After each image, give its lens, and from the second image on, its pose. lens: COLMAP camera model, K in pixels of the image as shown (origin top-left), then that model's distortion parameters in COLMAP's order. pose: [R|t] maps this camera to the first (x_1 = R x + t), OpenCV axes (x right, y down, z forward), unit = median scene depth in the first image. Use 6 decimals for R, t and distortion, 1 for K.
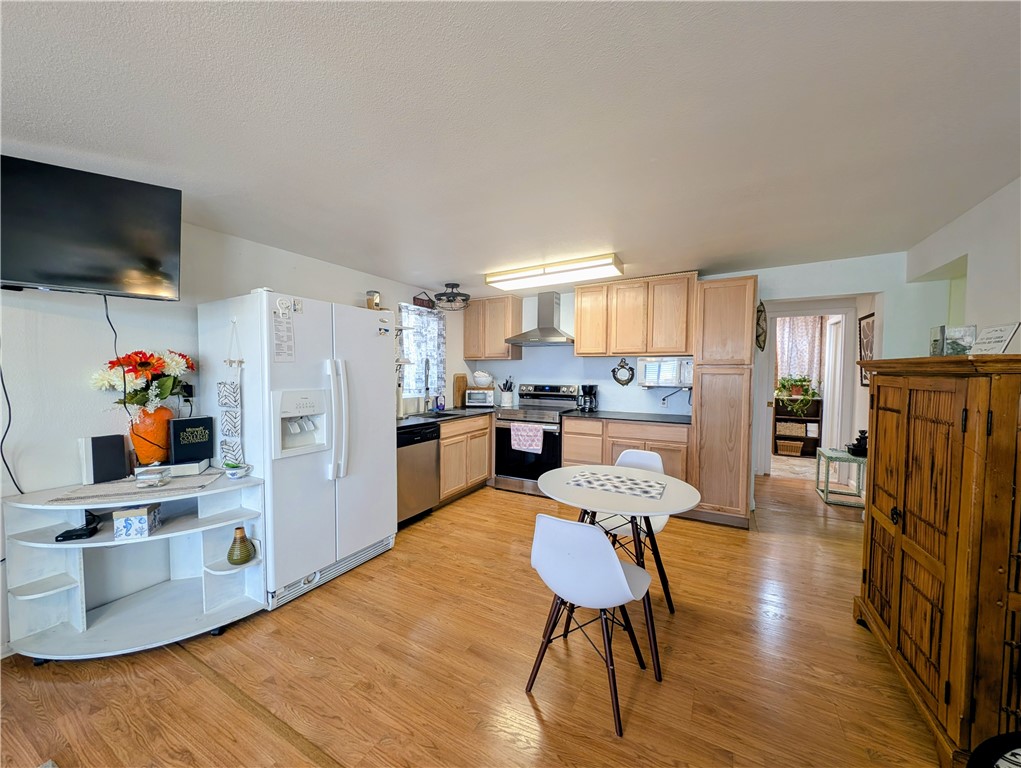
lens RADIAL K [[384.5, 0, 509.5], [0, 384.5, 387.8], [0, 0, 1]] dist [-0.010260, 0.000121]
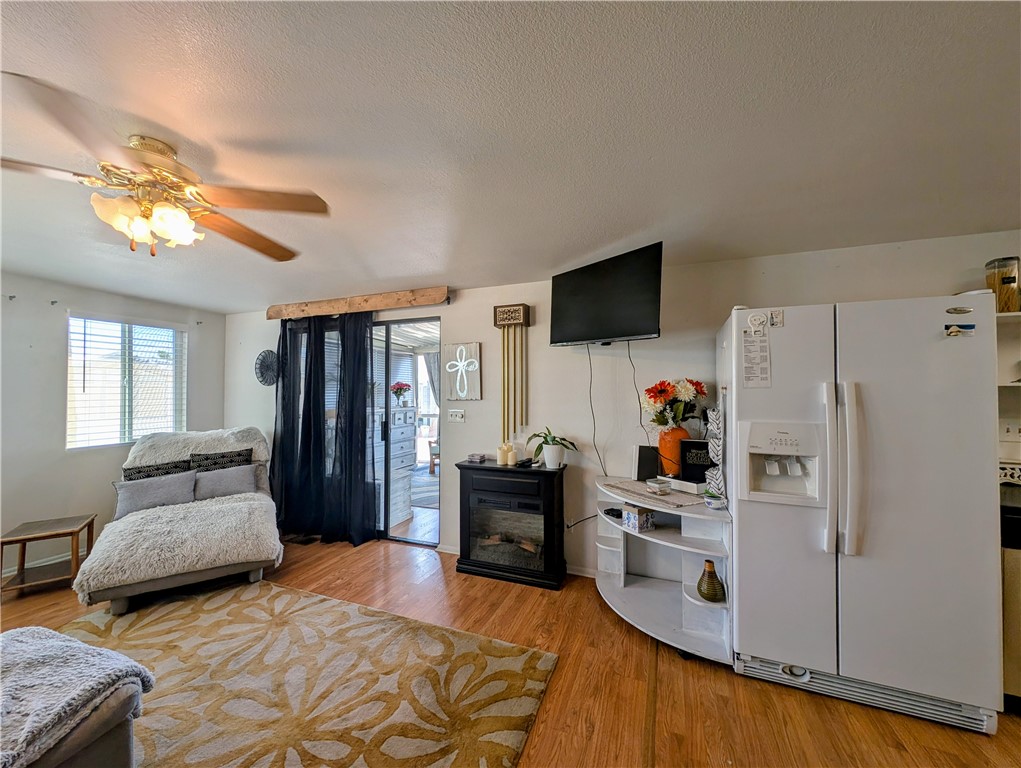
lens RADIAL K [[384.5, 0, 509.5], [0, 384.5, 383.7], [0, 0, 1]] dist [-0.010260, 0.000121]
pose [[0.114395, -0.023875, -0.993148, 0.196501], [-0.041937, 0.998704, -0.028839, -0.029261], [0.992550, 0.044949, 0.113246, 0.365120]]
